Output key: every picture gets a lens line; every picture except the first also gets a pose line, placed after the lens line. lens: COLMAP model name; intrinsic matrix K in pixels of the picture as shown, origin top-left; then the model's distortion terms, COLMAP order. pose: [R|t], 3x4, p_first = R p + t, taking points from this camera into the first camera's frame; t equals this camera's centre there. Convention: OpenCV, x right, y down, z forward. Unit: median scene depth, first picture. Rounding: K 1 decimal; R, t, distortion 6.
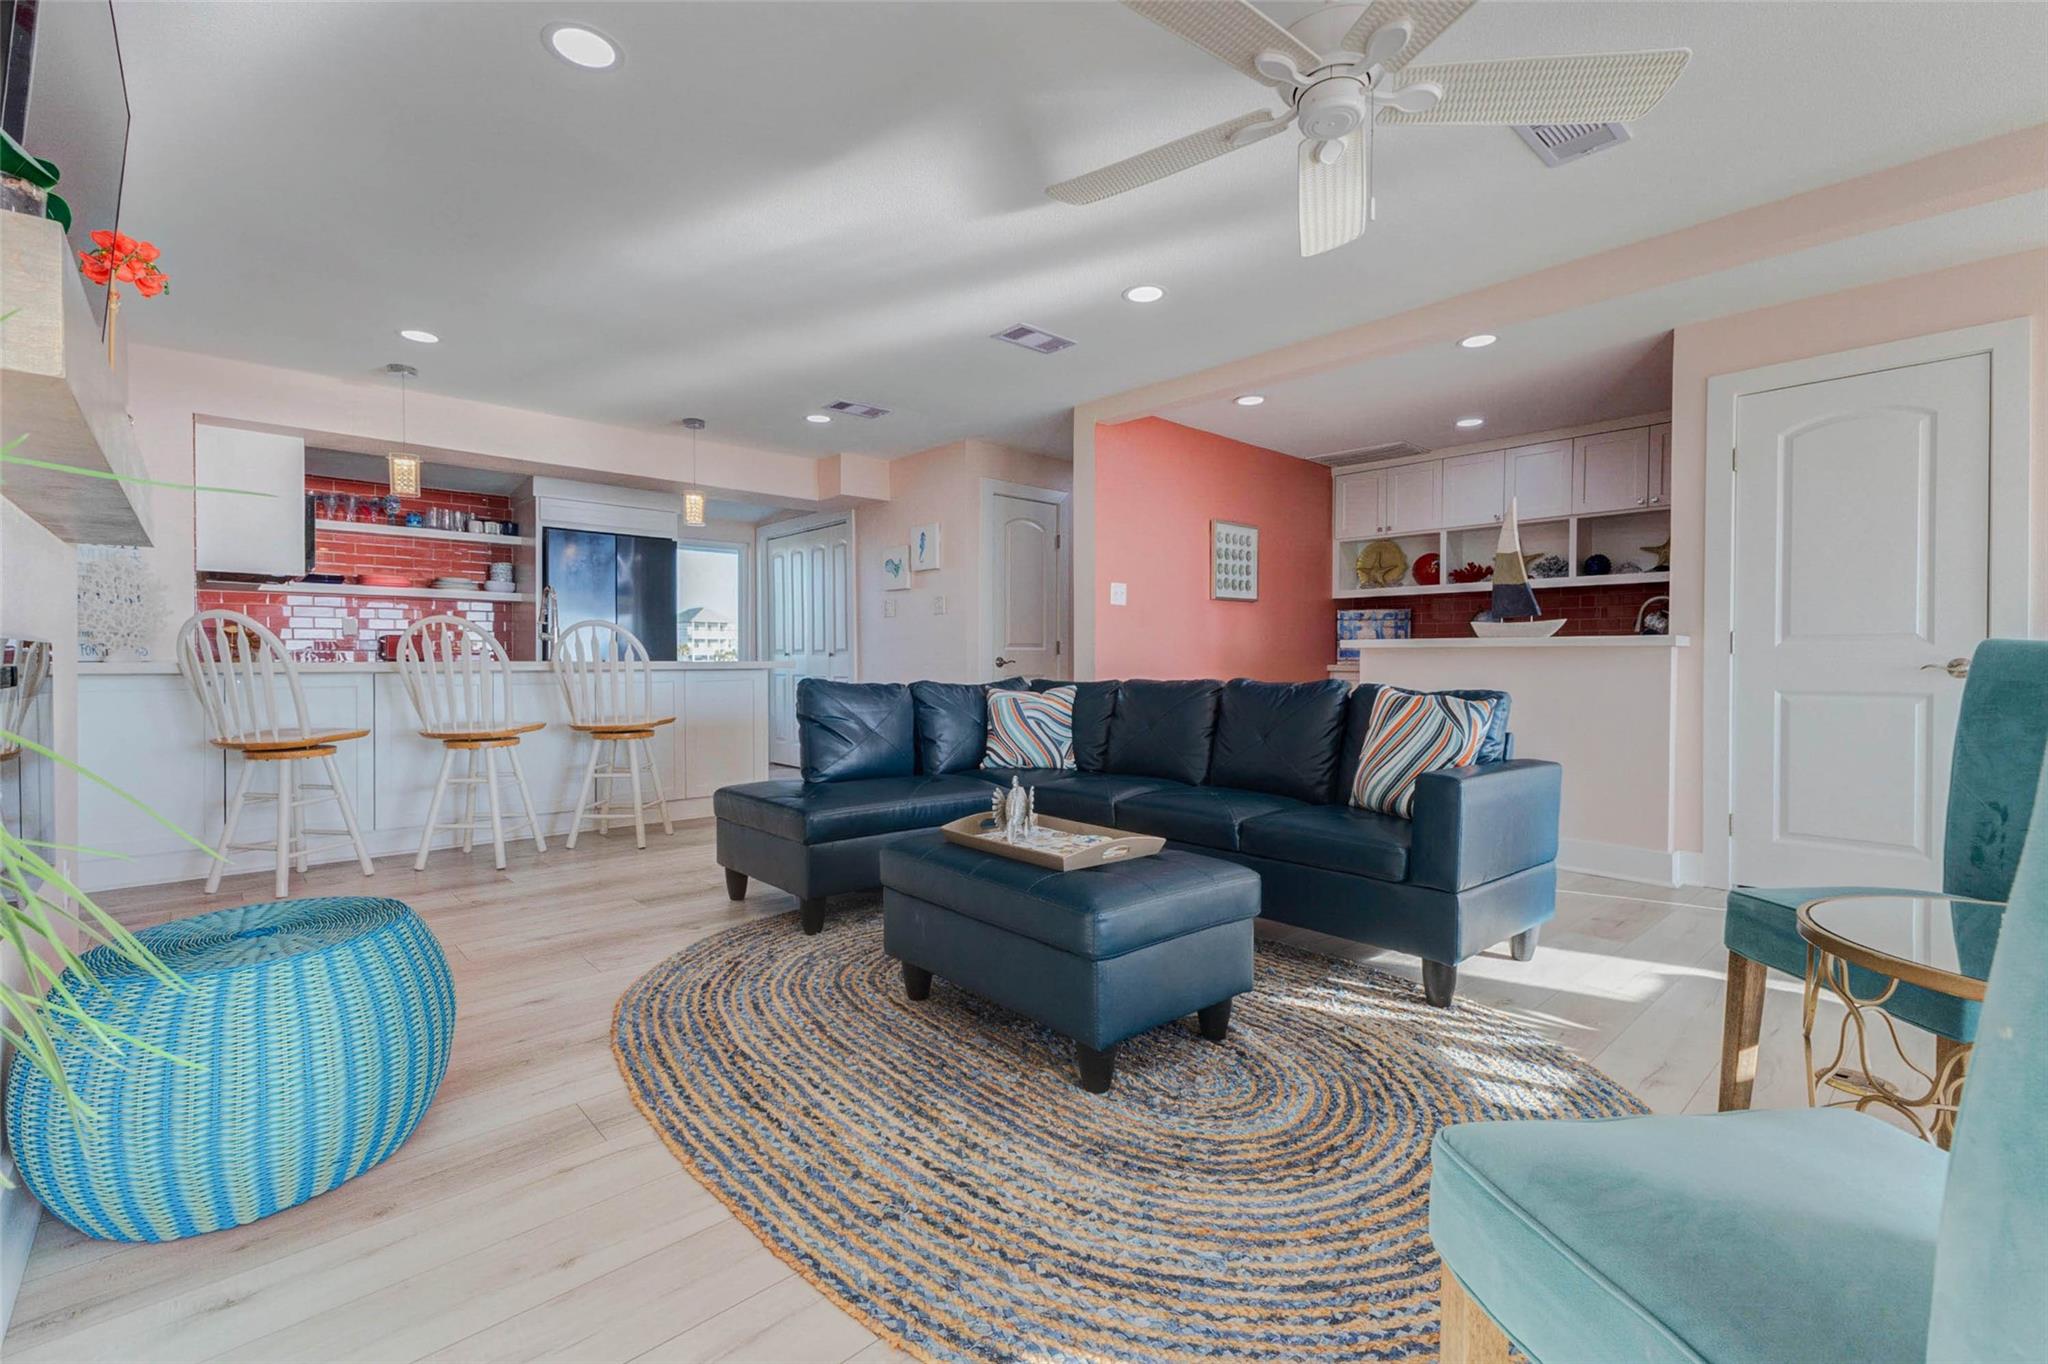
lens RADIAL K [[902.2, 0, 1024.0], [0, 902.2, 682.0], [0, 0, 1]] dist [0.009398, -0.000403]
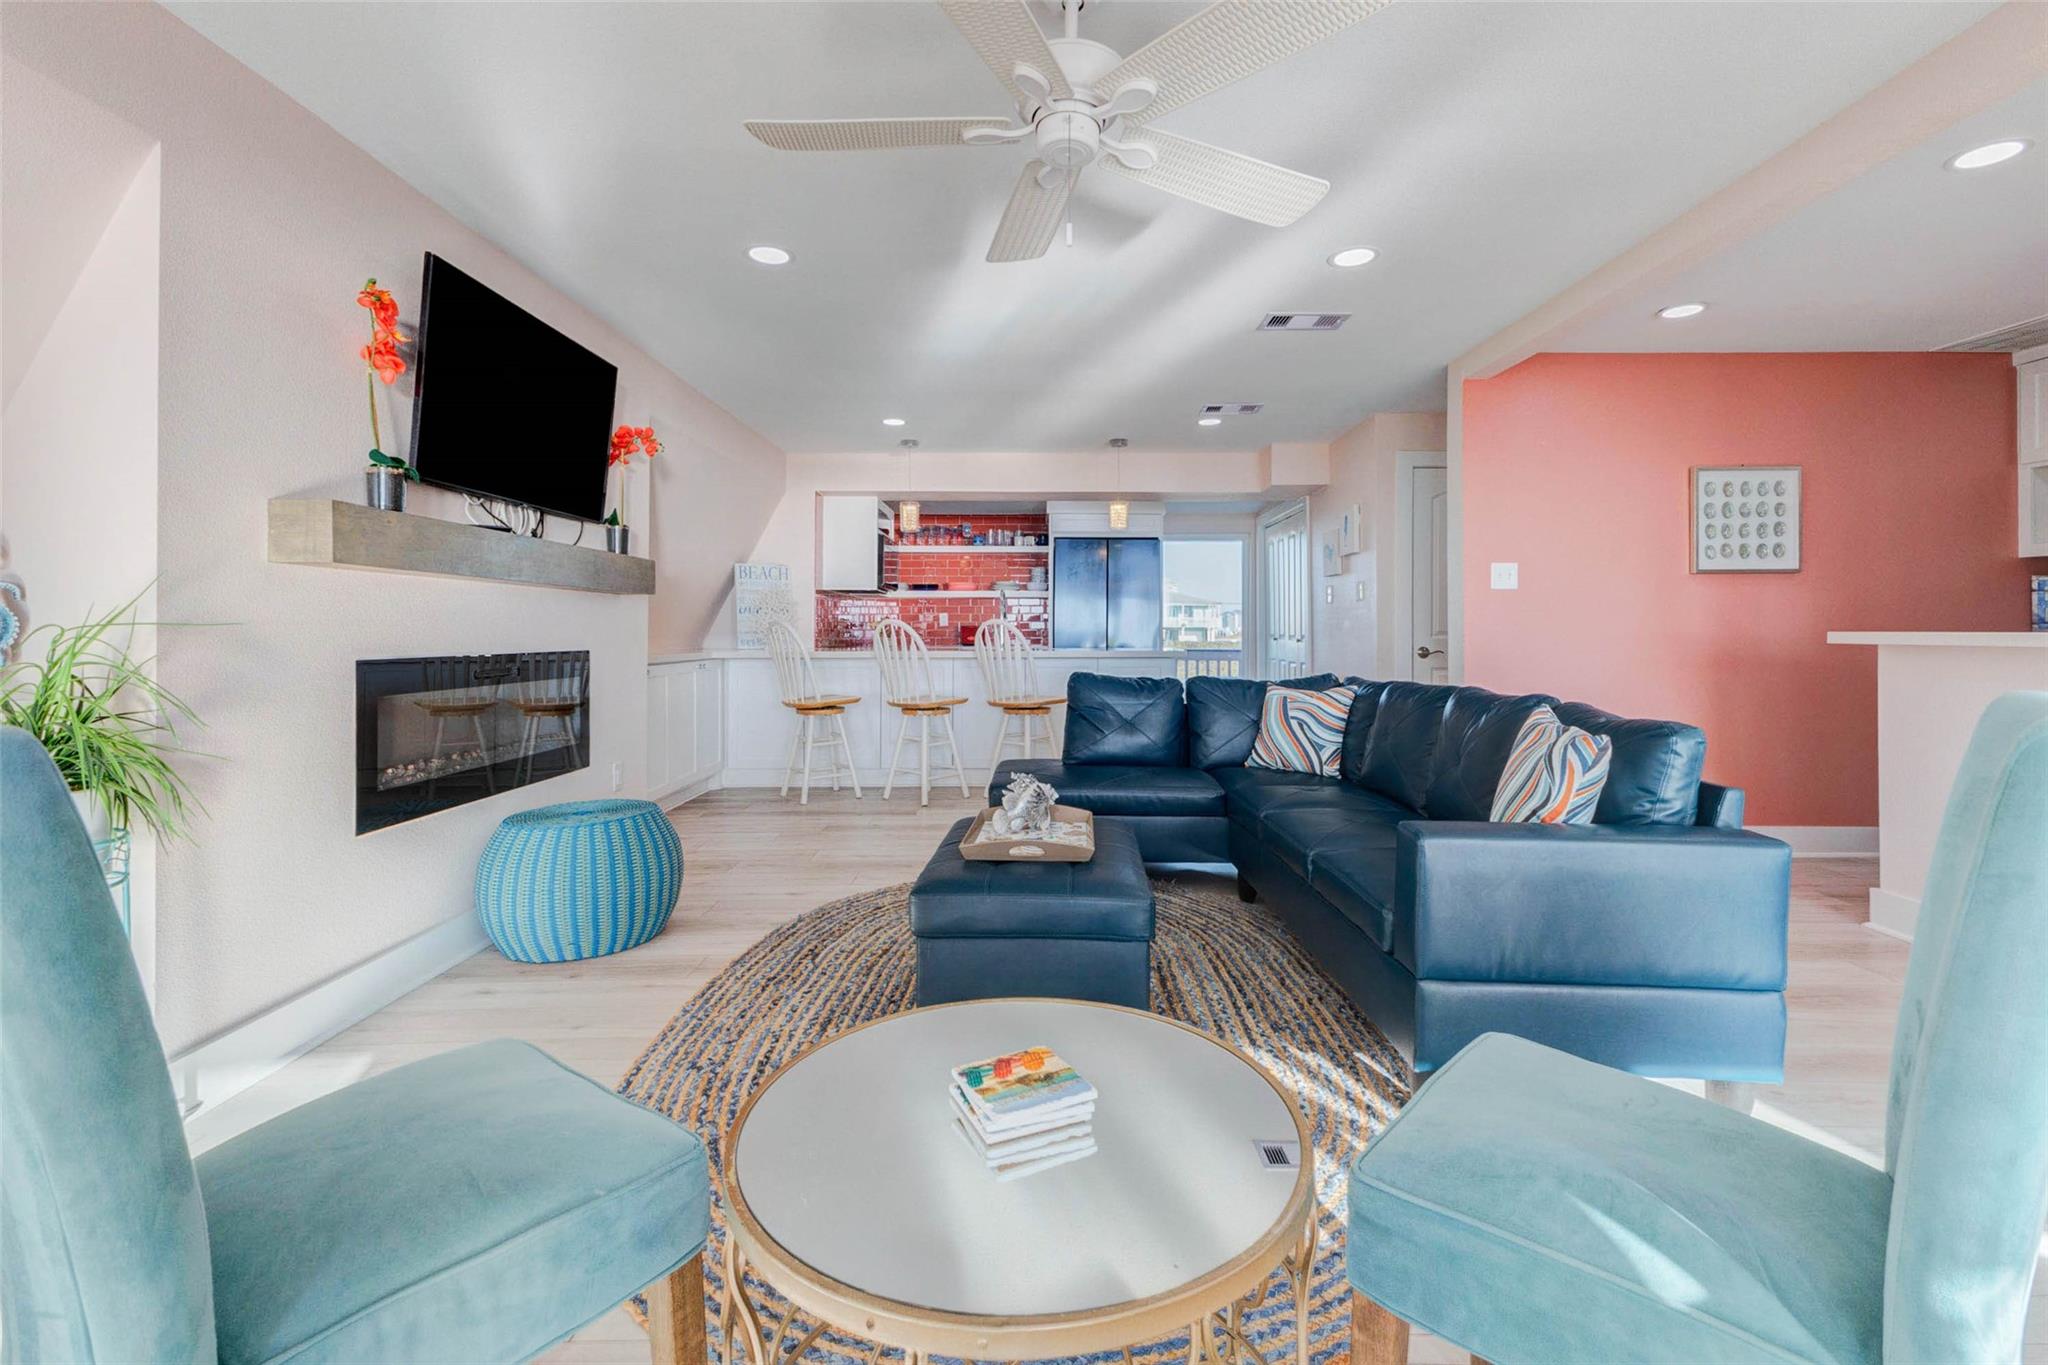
lens RADIAL K [[905.8, 0, 1028.7], [0, 905.8, 633.5], [0, 0, 1]] dist [0.008270, -0.000306]
pose [[0.737289, -0.000699, -0.675578, 0.429739], [-0.015924, 0.999704, -0.018412, -0.026330], [0.675390, 0.024333, 0.737059, 0.101880]]
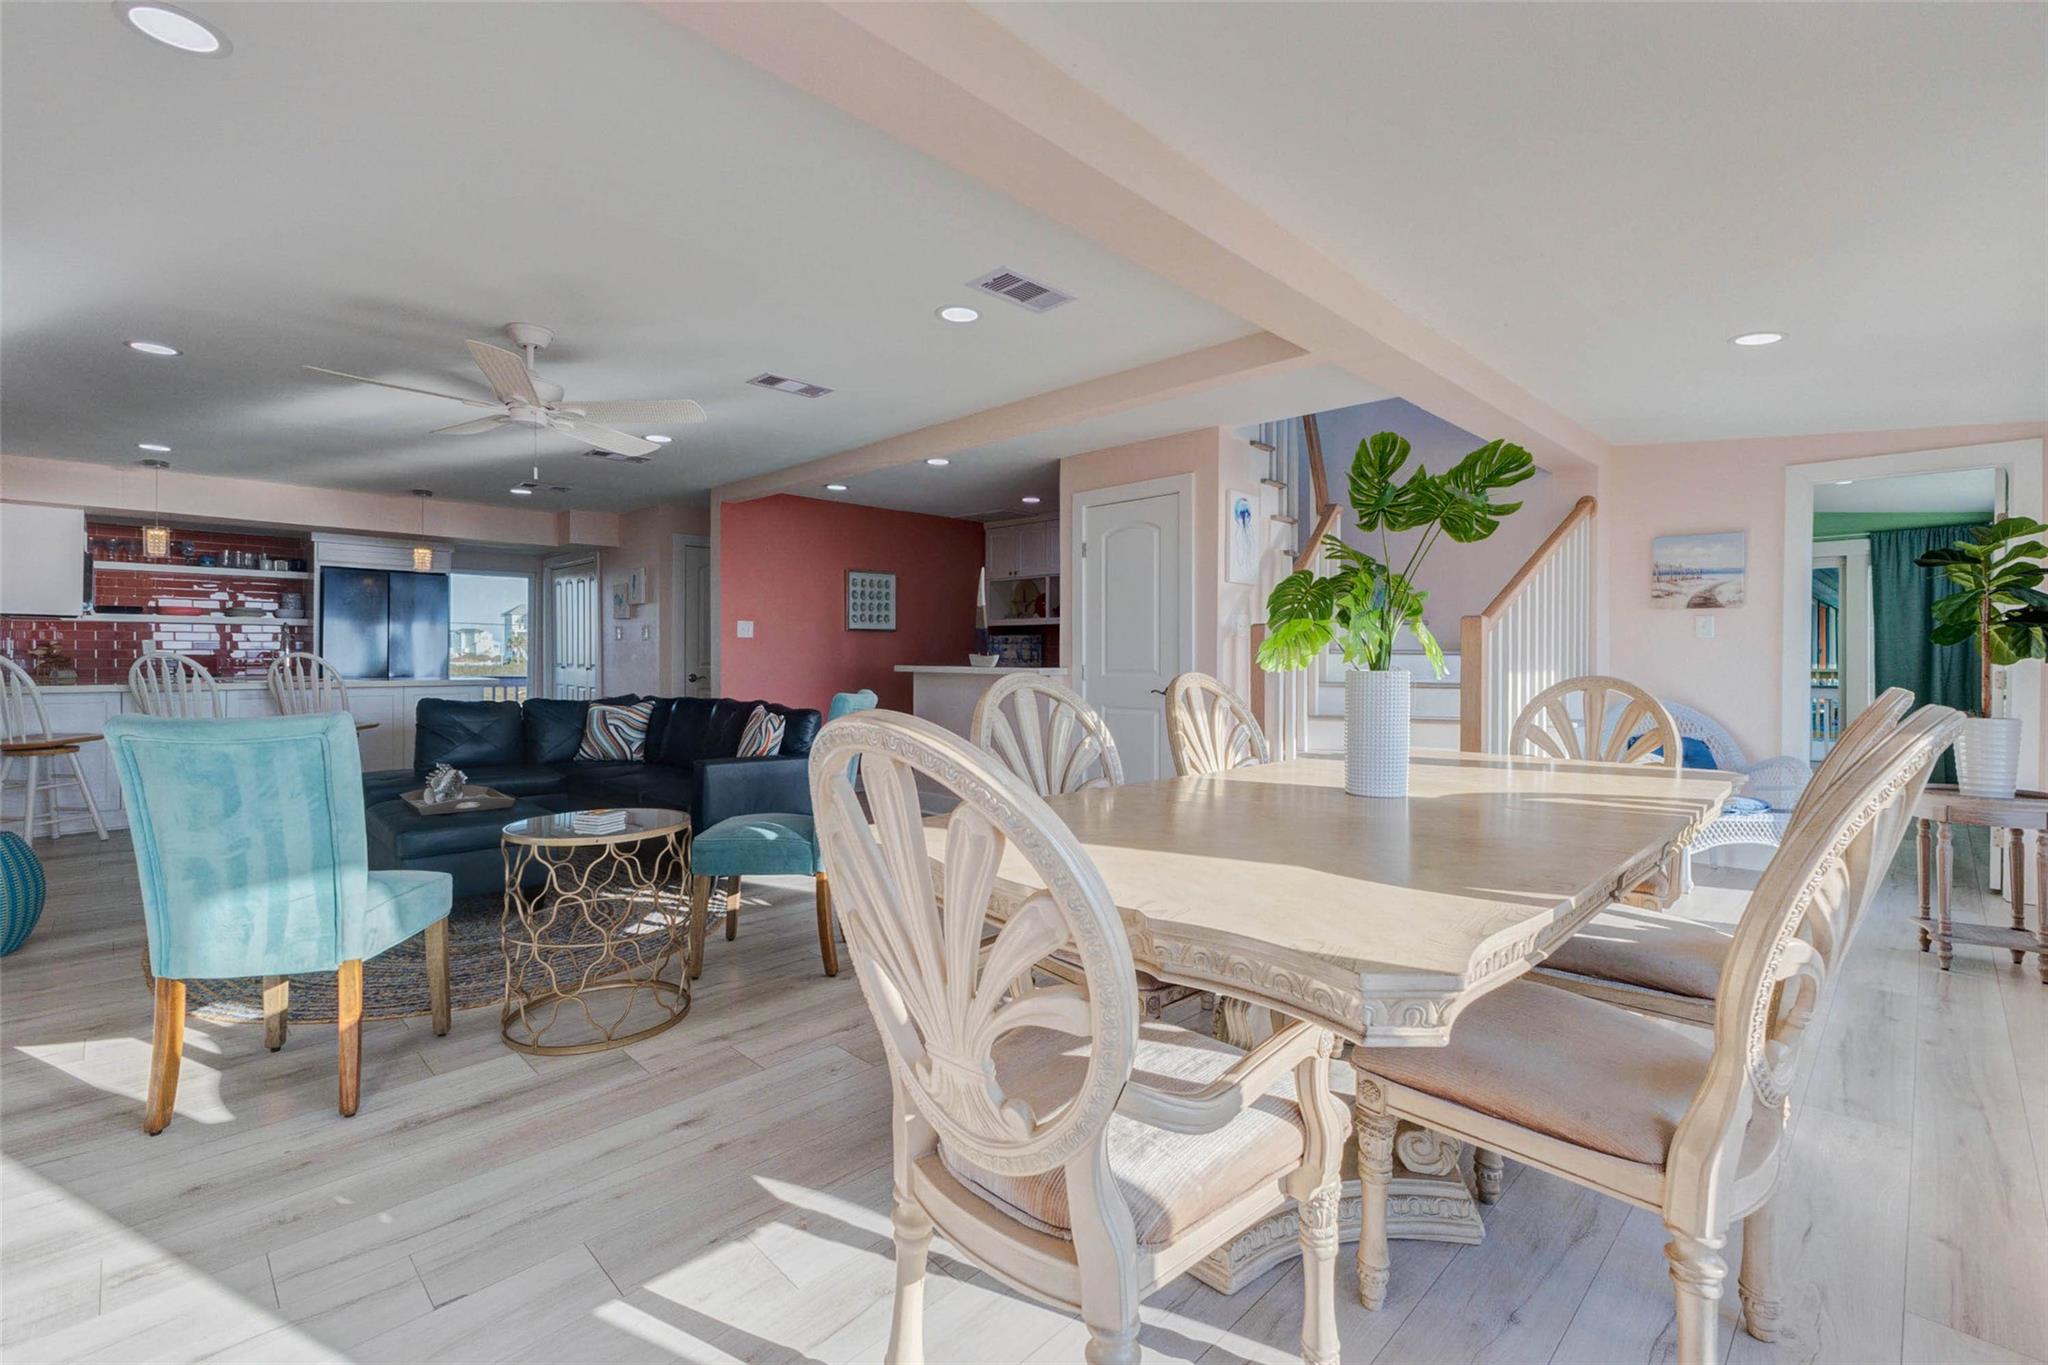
lens RADIAL K [[896.4, 0, 1040.2], [0, 896.4, 660.3], [0, 0, 1]] dist [0.010747, -0.000061]
pose [[0.998535, 0.002486, 0.054052, 0.574174], [-0.001376, 0.999788, -0.020557, -0.031184], [-0.054091, 0.020452, 0.998327, -0.413472]]
